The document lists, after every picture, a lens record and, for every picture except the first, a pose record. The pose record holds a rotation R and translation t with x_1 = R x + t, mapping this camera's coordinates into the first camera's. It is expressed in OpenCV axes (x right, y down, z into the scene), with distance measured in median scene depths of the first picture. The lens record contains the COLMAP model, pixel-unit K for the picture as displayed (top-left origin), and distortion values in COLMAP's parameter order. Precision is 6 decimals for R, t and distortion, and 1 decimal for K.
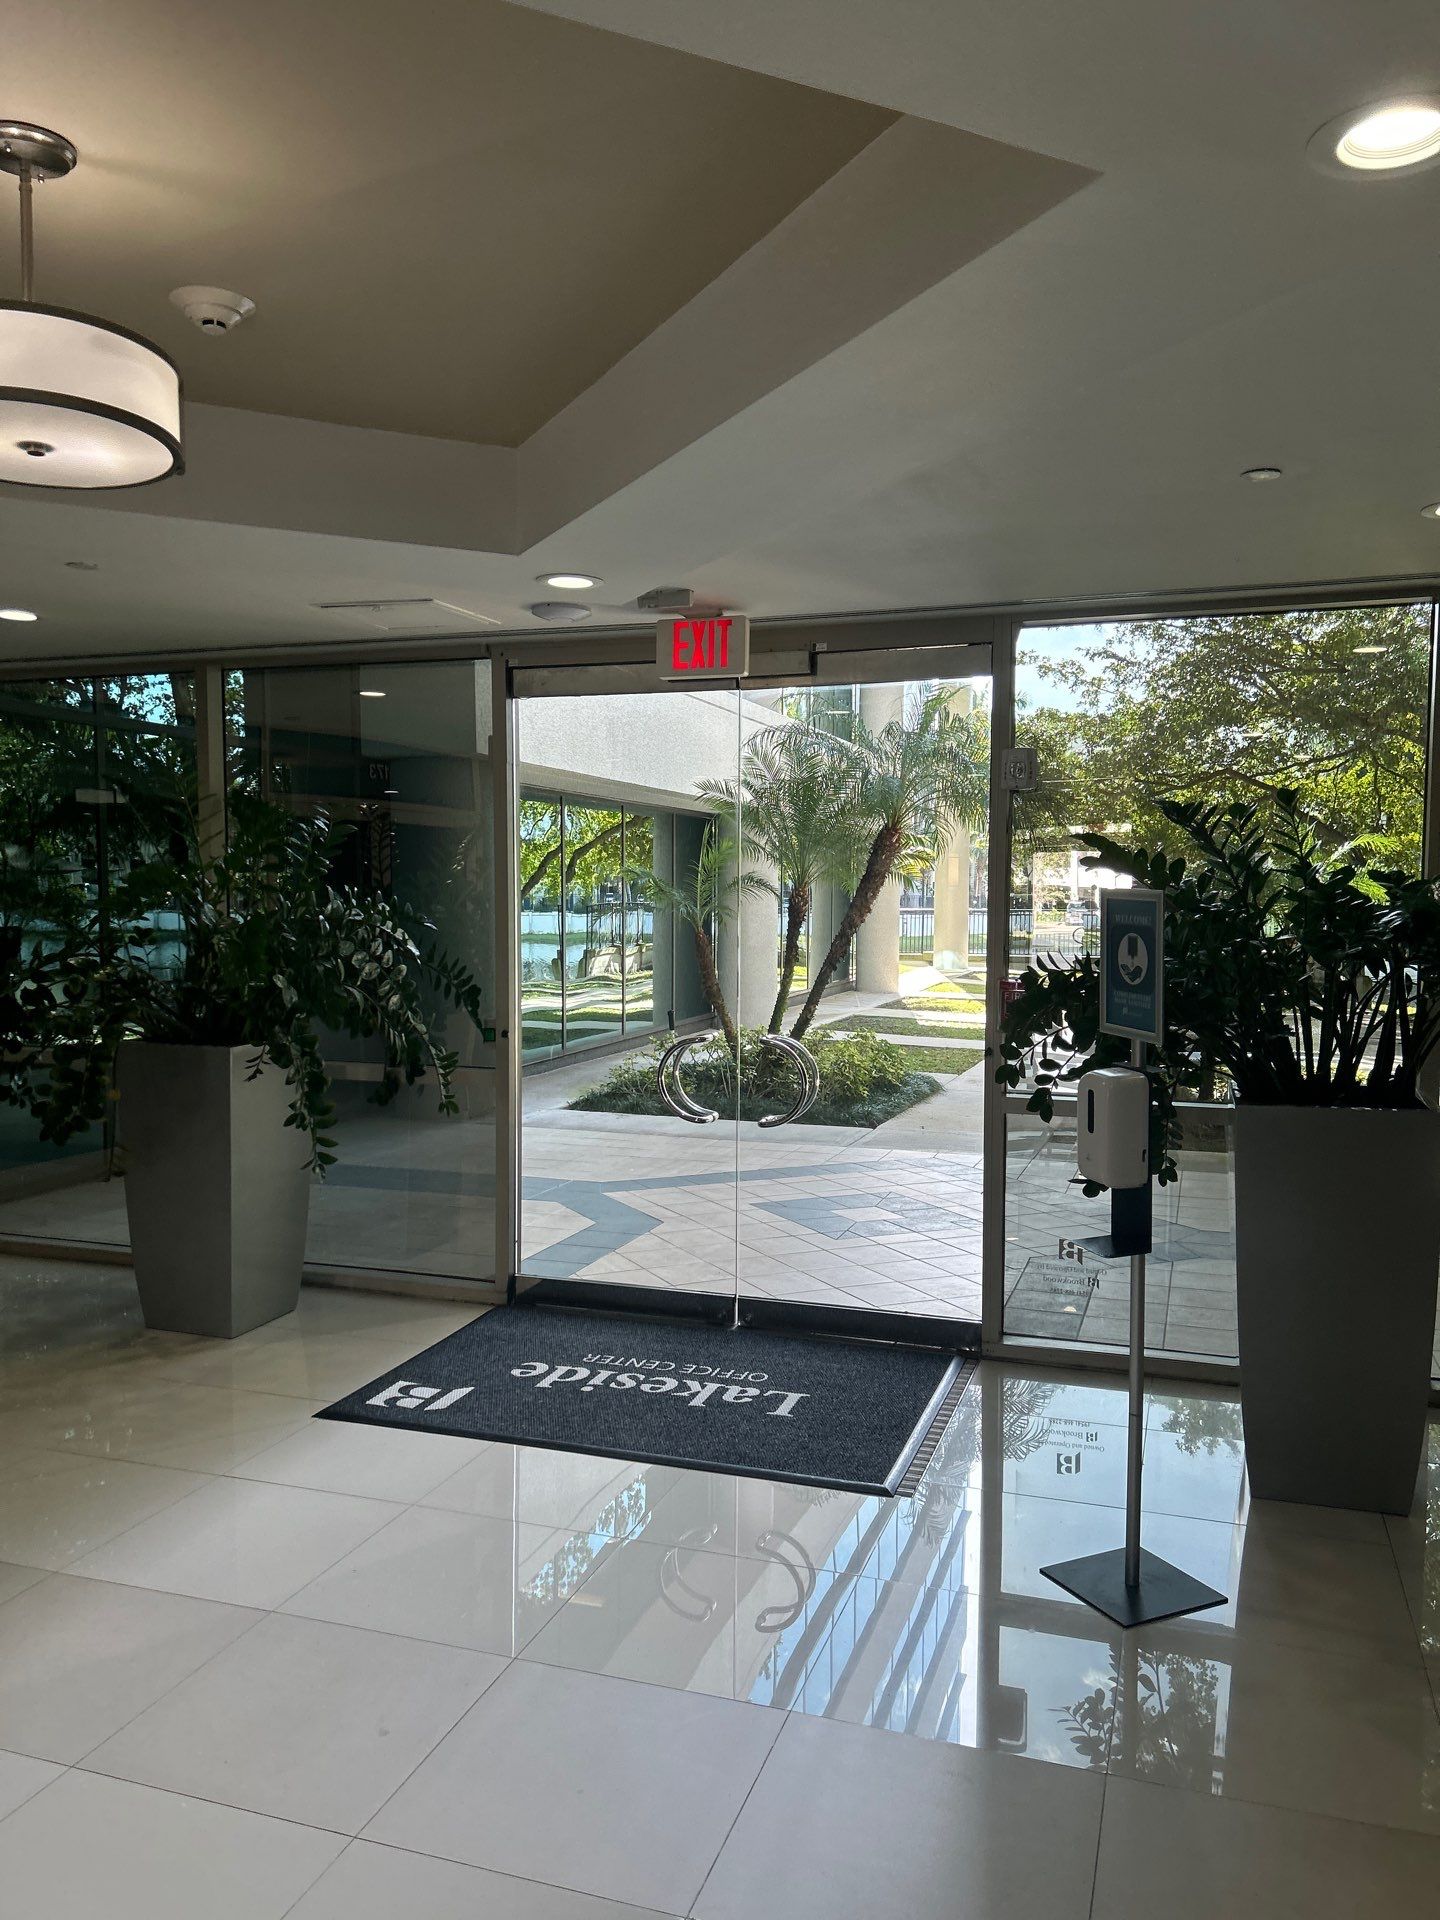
lens RADIAL K [[1436.4, 0, 721.2], [0, 1436.4, 958.9], [0, 0, 1]] dist [0.012091, 0.000557]
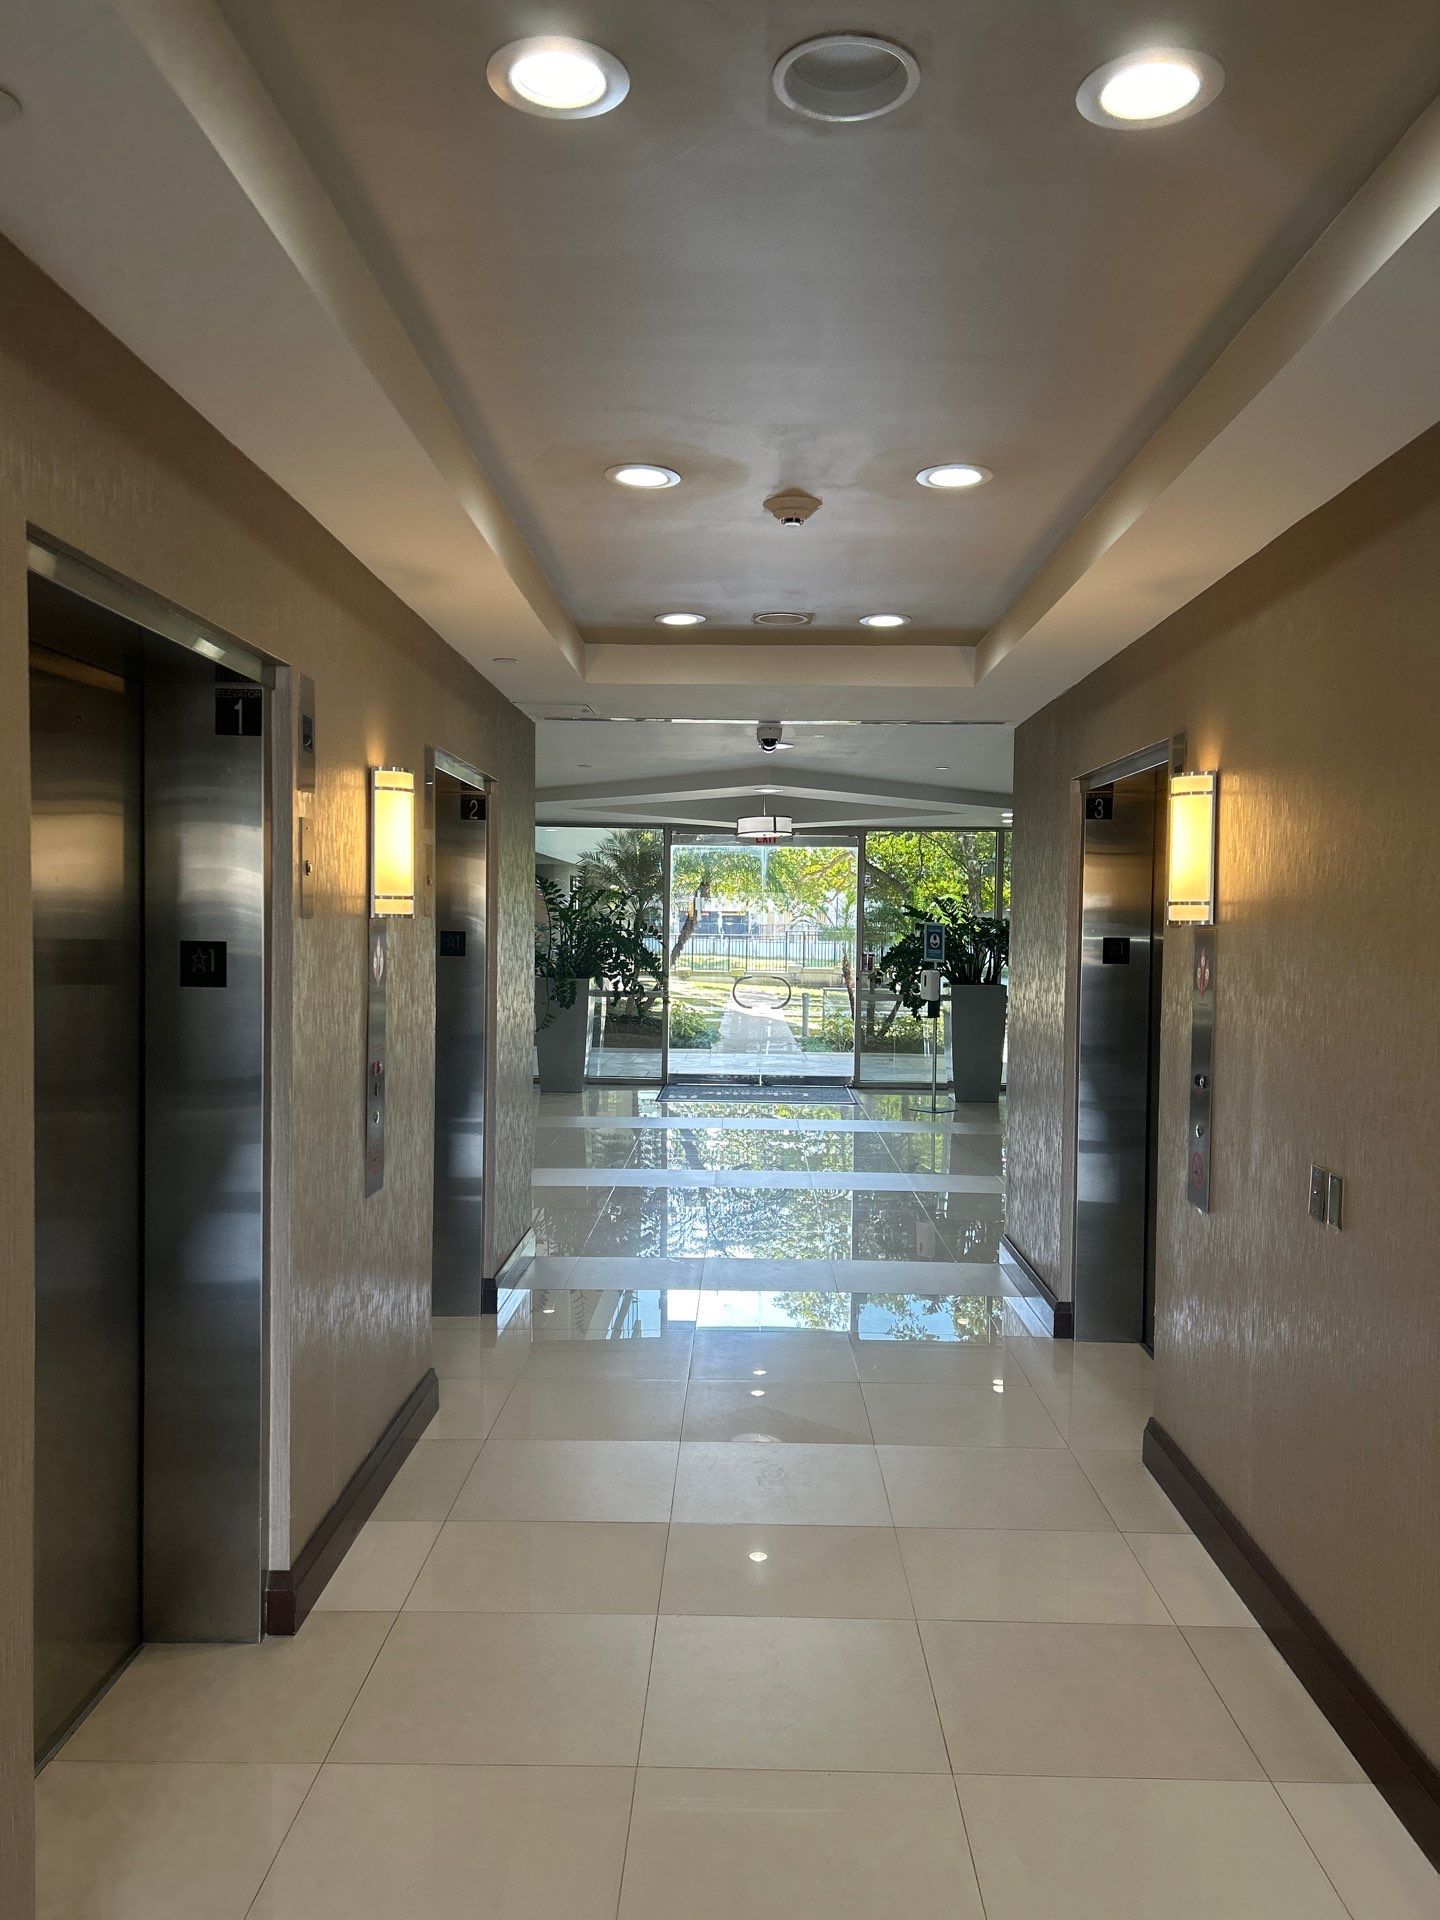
lens RADIAL K [[1436.4, 0, 722.1], [0, 1436.4, 960.5], [0, 0, 1]] dist [0.012091, 0.000557]
pose [[0.952075, 0.002588, 0.305854, -0.860821], [0.002602, 0.999860, -0.016558, 0.068874], [-0.305854, 0.016560, 0.951935, -1.491355]]
